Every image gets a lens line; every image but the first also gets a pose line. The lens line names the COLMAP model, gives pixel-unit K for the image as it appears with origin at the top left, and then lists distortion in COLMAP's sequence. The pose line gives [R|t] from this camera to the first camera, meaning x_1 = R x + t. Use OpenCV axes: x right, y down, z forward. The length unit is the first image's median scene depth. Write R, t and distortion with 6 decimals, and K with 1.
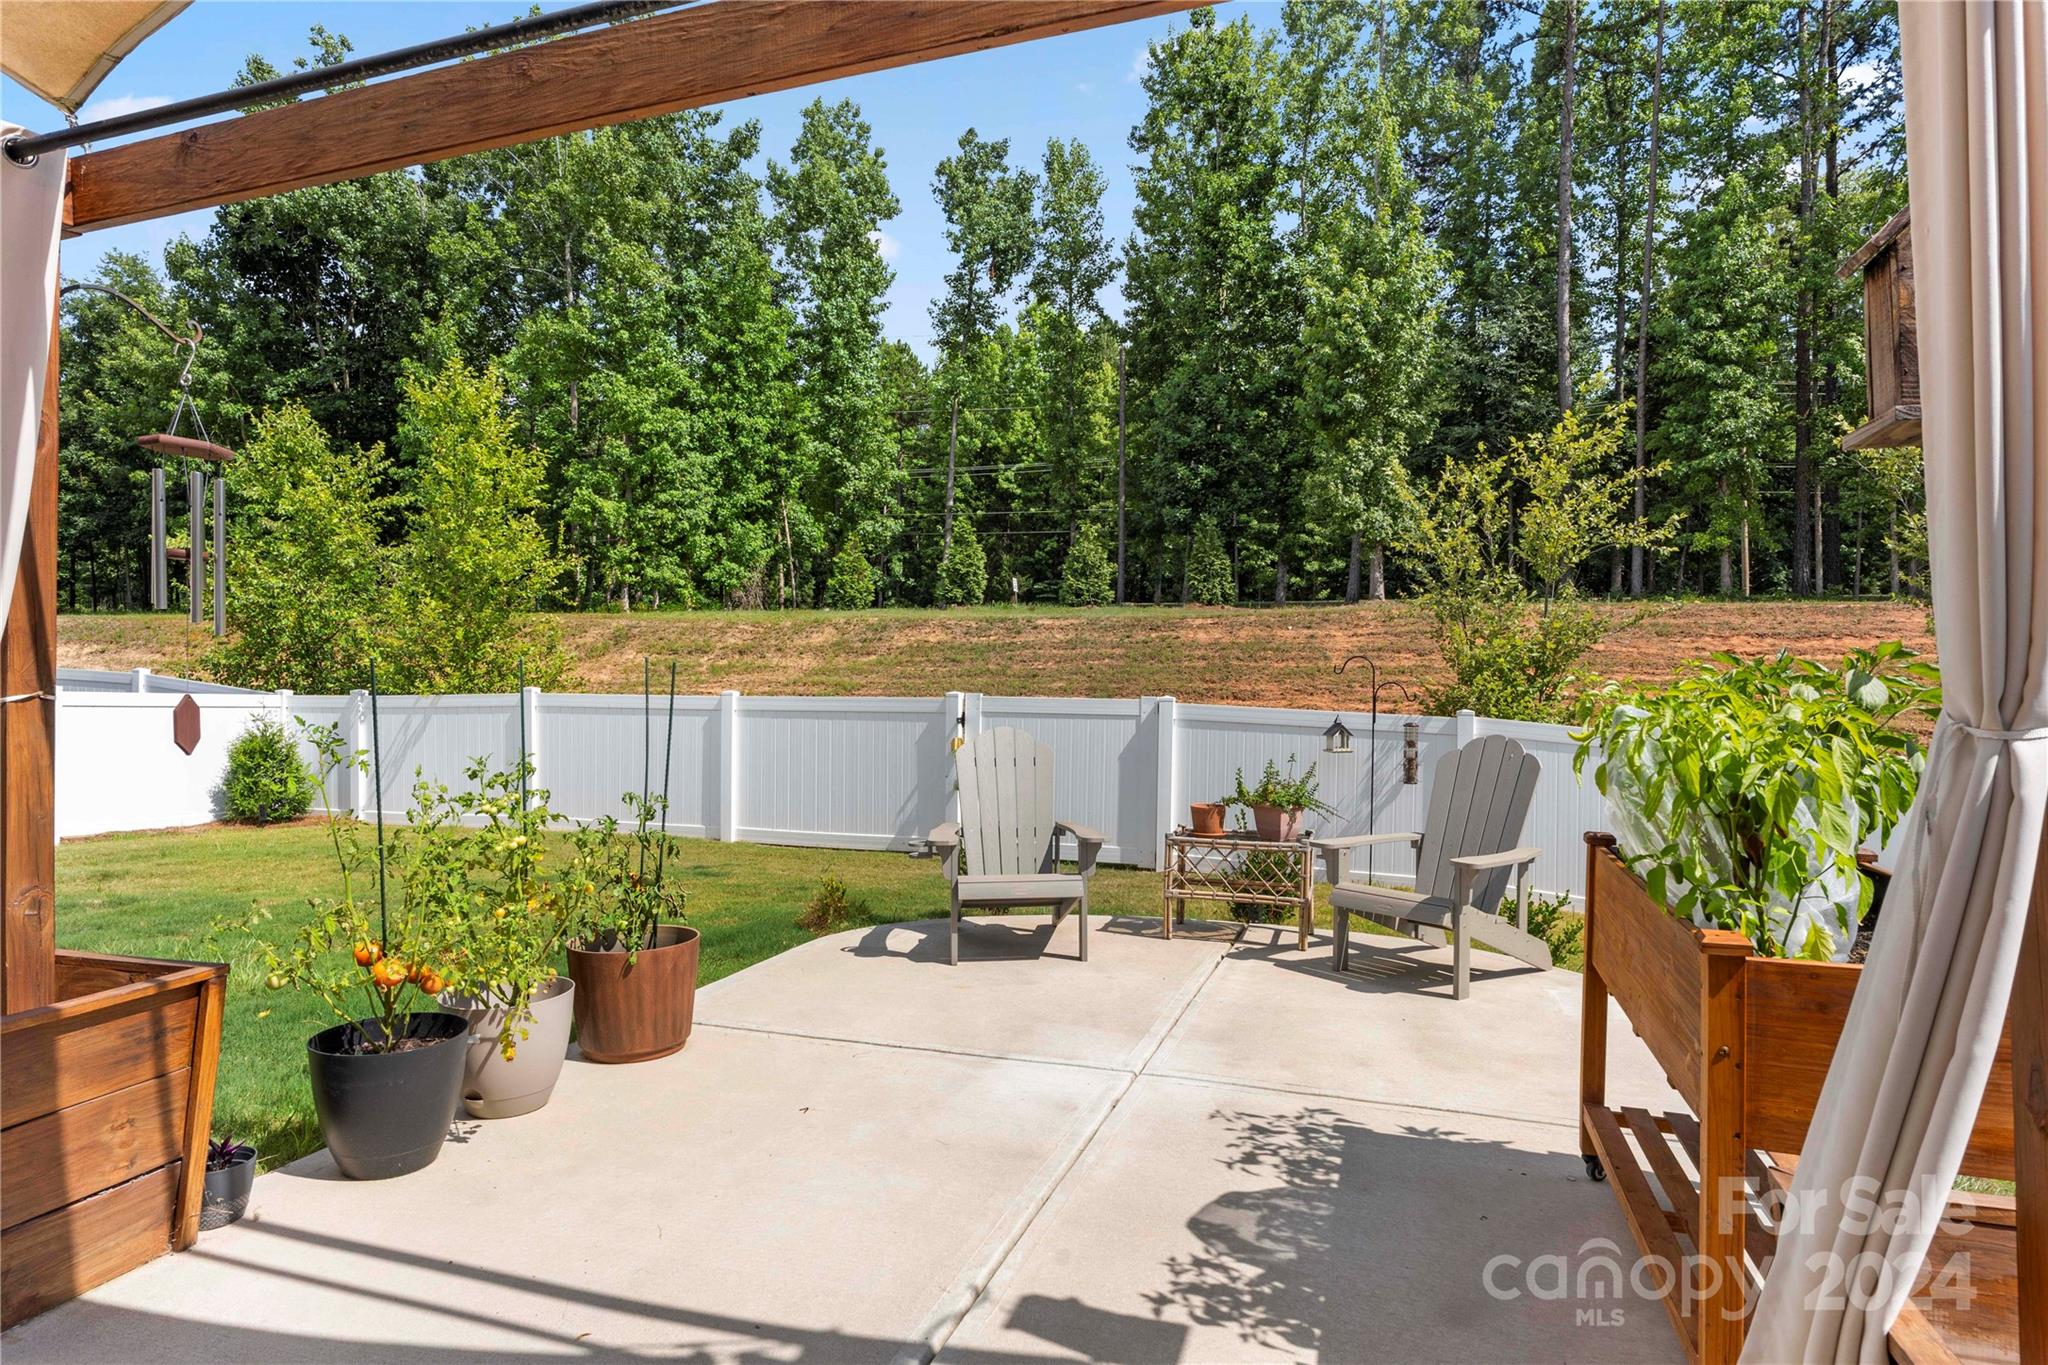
lens RADIAL K [[1209.9, 0, 969.7], [0, 1209.9, 660.5], [0, 0, 1]] dist [0.001761, 0.000631]
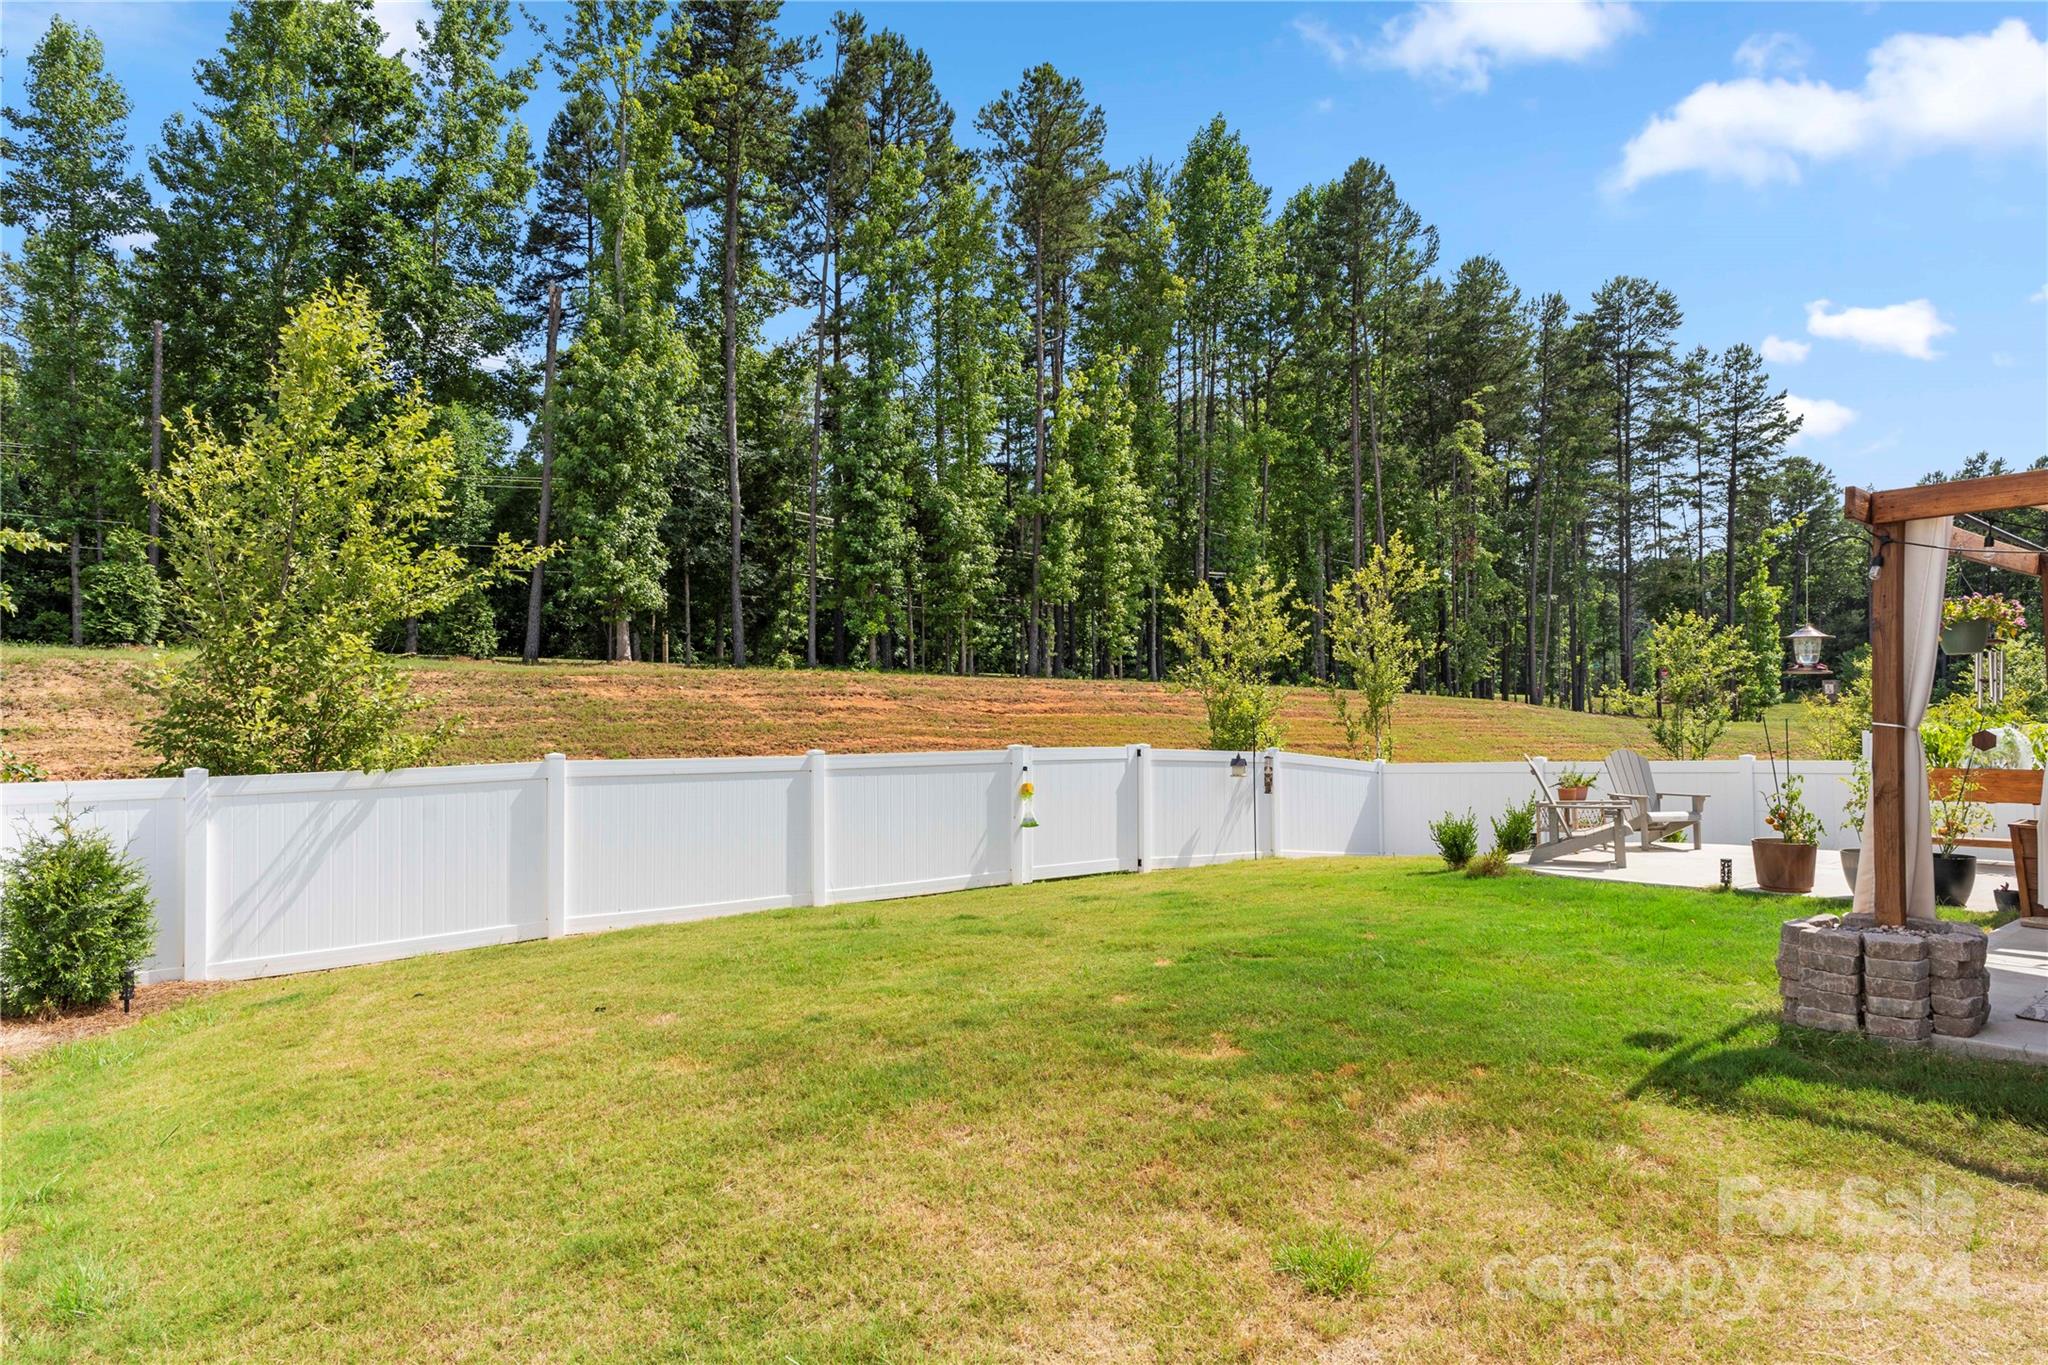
lens RADIAL K [[1226.3, 0, 1024.0], [0, 1226.3, 682.5], [0, 0, 1]] dist [0.001414, 0.000219]
pose [[0.502411, 0.021032, 0.864373, -0.479741], [0.003207, 0.999652, -0.026188, -0.001189], [-0.864623, 0.015929, 0.502169, 0.184413]]
